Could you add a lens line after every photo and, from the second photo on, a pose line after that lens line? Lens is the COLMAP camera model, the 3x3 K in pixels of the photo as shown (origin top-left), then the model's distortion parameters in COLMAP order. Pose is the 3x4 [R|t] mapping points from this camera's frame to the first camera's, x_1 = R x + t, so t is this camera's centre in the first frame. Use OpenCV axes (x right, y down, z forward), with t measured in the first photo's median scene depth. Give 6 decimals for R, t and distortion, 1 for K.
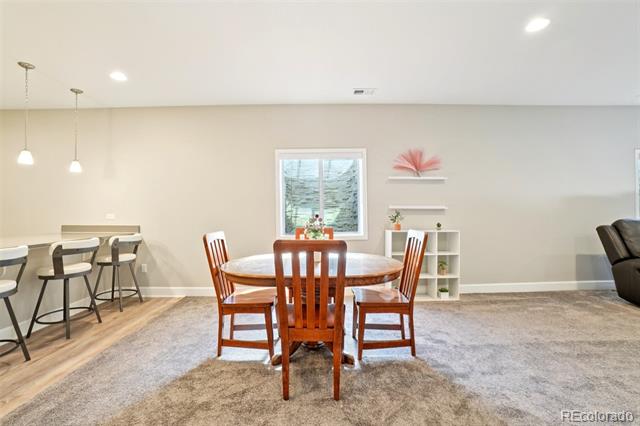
lens RADIAL K [[292.4, 0, 319.9], [0, 292.4, 211.6], [0, 0, 1]] dist [-0.038610, 0.003149]
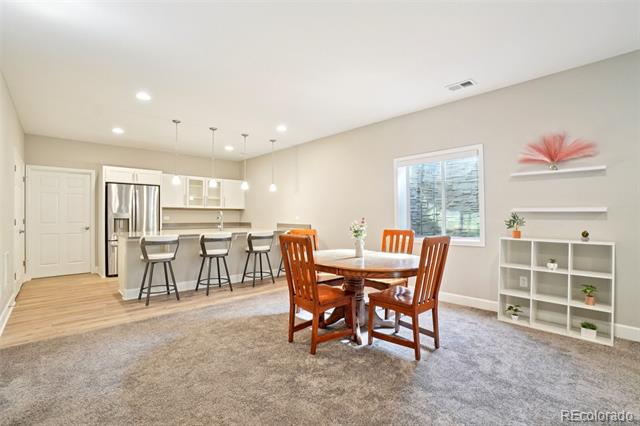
lens RADIAL K [[292.4, 0, 315.2], [0, 292.4, 214.0], [0, 0, 1]] dist [-0.038610, 0.003149]
pose [[0.678771, 0.000438, -0.734350, 0.471311], [-0.000849, 1.000000, -0.000188, -0.003198], [0.734349, 0.000751, 0.678771, 0.036050]]
